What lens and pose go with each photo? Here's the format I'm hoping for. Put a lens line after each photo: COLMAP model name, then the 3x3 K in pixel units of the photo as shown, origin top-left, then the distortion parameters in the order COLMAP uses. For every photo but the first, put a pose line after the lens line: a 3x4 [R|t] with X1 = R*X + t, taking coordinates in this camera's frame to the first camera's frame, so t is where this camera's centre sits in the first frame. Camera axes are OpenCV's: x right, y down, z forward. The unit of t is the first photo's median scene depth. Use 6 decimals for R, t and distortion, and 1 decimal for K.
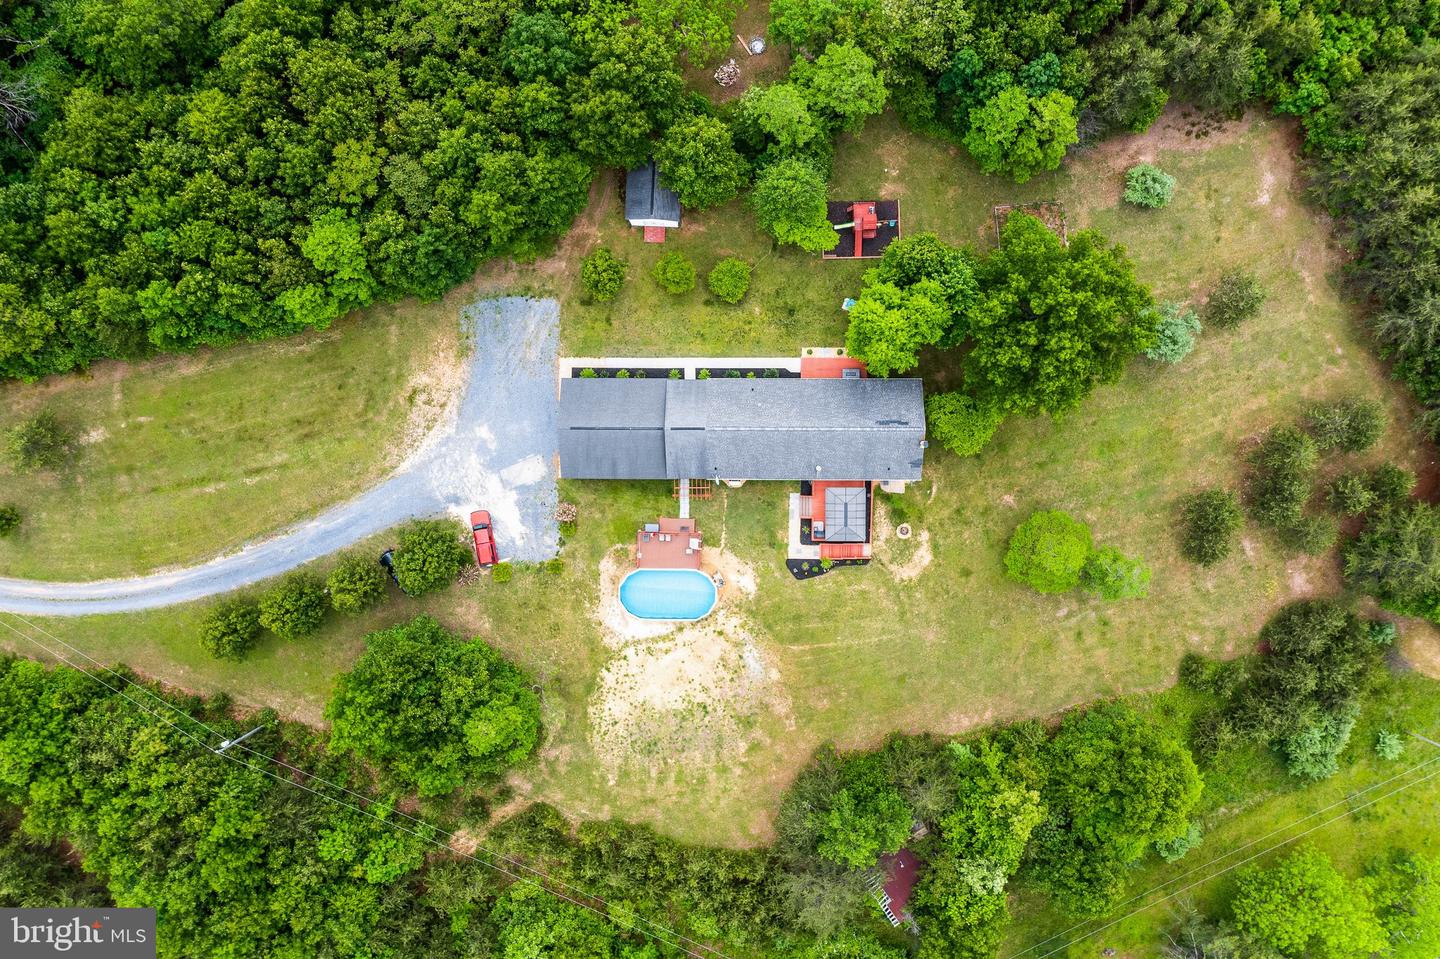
lens RADIAL K [[1143.0, 0, 719.7], [0, 1143.0, 478.0], [0, 0, 1]] dist [-0.018526, 0.011442]
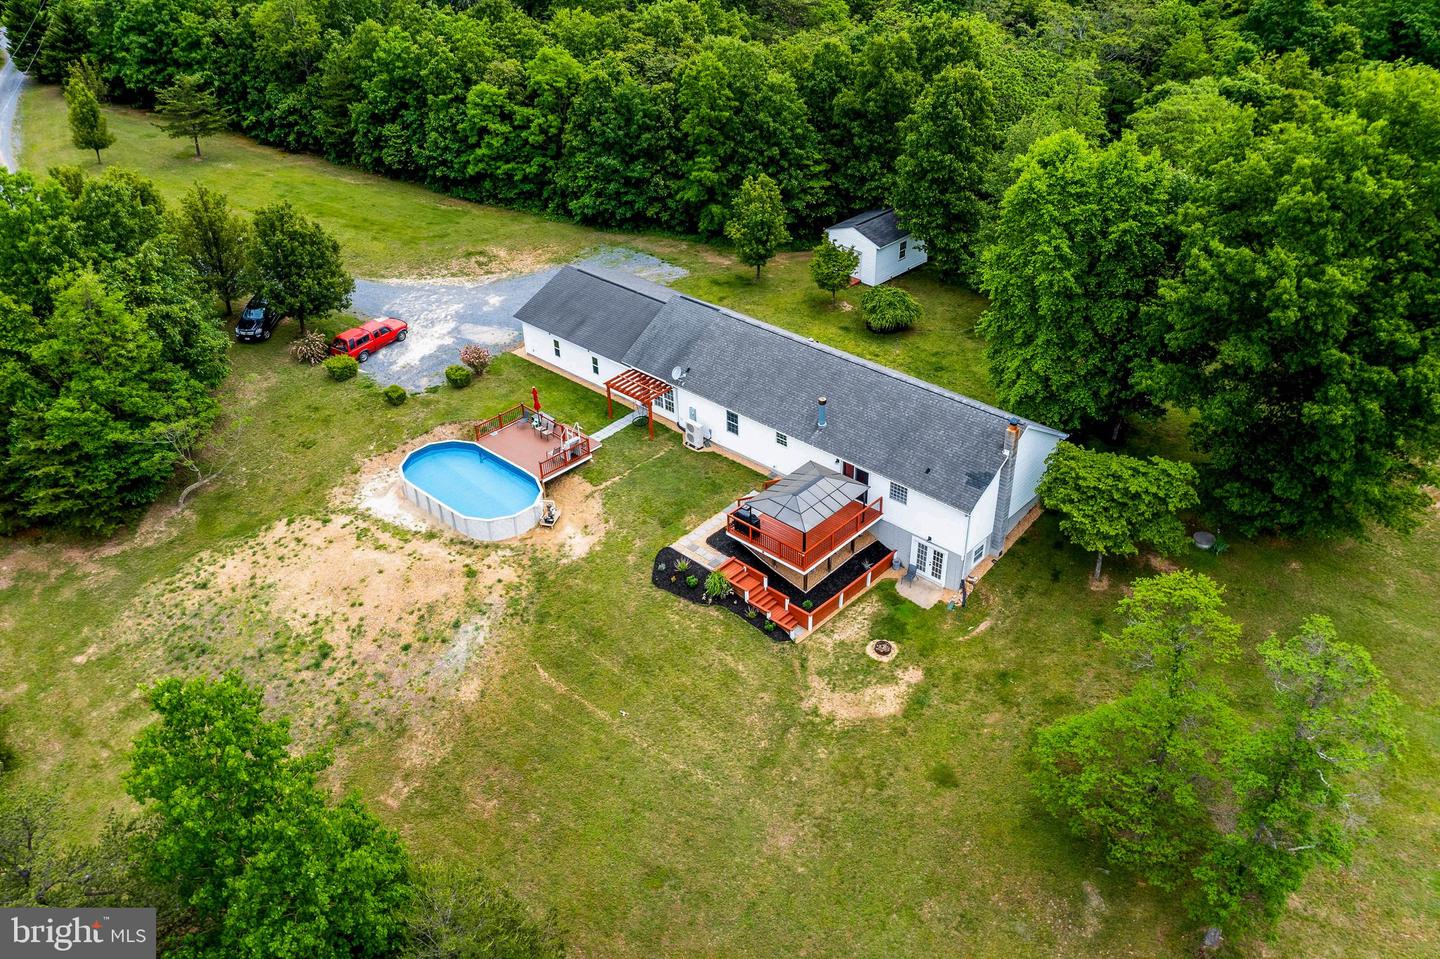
lens RADIAL K [[1143.0, 0, 717.6], [0, 1143.0, 480.1], [0, 0, 1]] dist [-0.018526, 0.011442]
pose [[0.736014, 0.383373, -0.557950, 0.350650], [-0.676662, 0.391915, -0.623323, 0.363209], [-0.020296, 0.836318, 0.547869, 0.683956]]
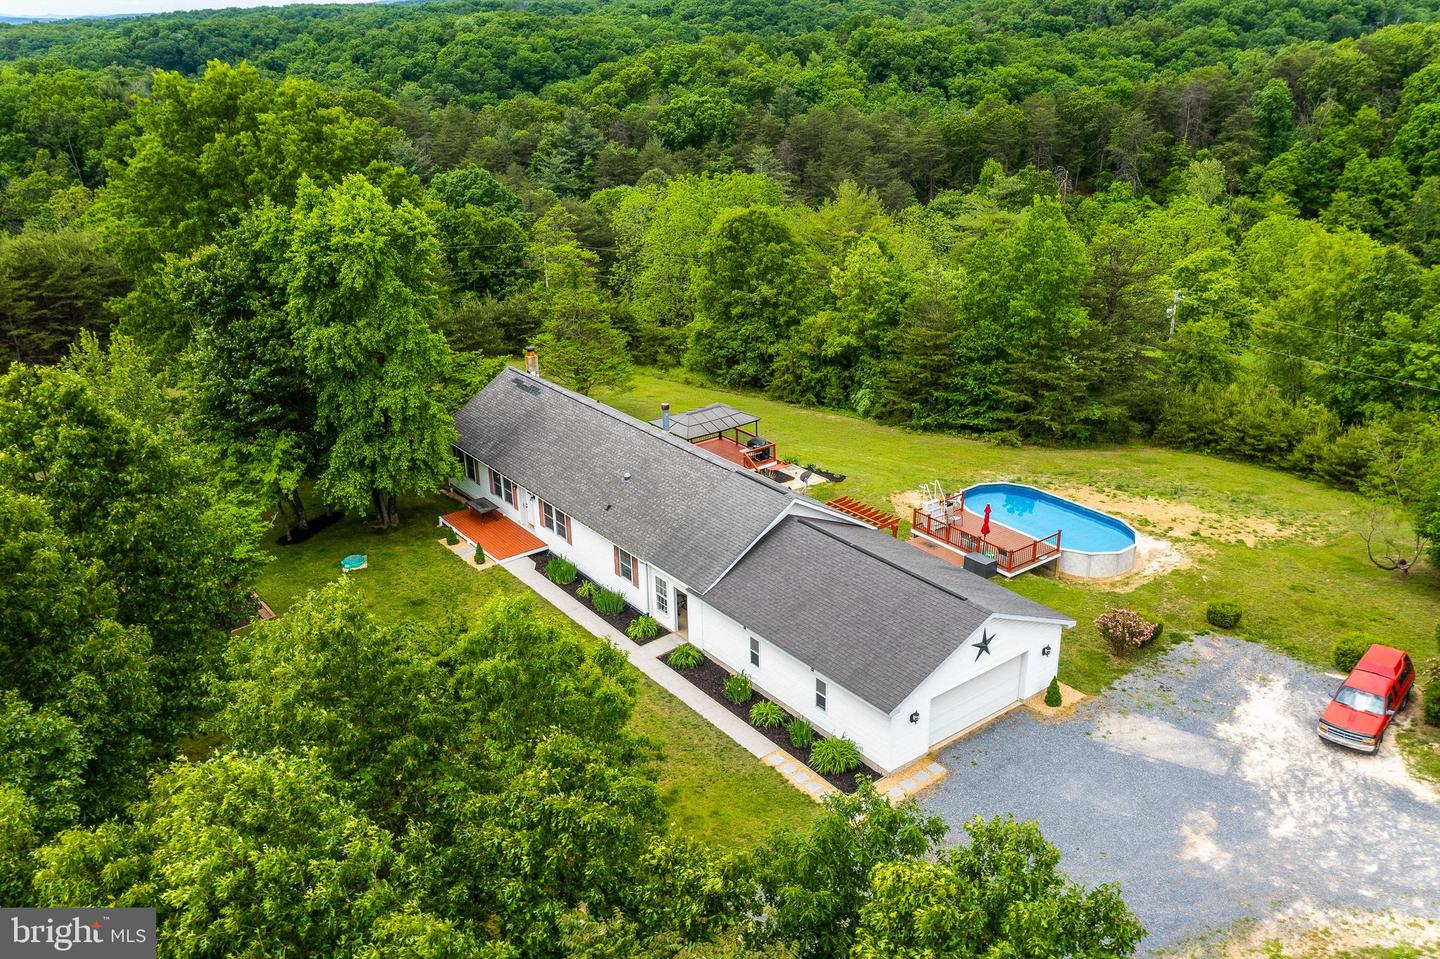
lens RADIAL K [[1143.0, 0, 729.9], [0, 1143.0, 480.1], [0, 0, 1]] dist [-0.018526, 0.011442]
pose [[-0.616568, -0.260552, 0.742938, -0.324919], [0.785007, -0.275447, 0.554881, -0.277914], [0.060065, 0.925333, 0.374367, 0.778891]]
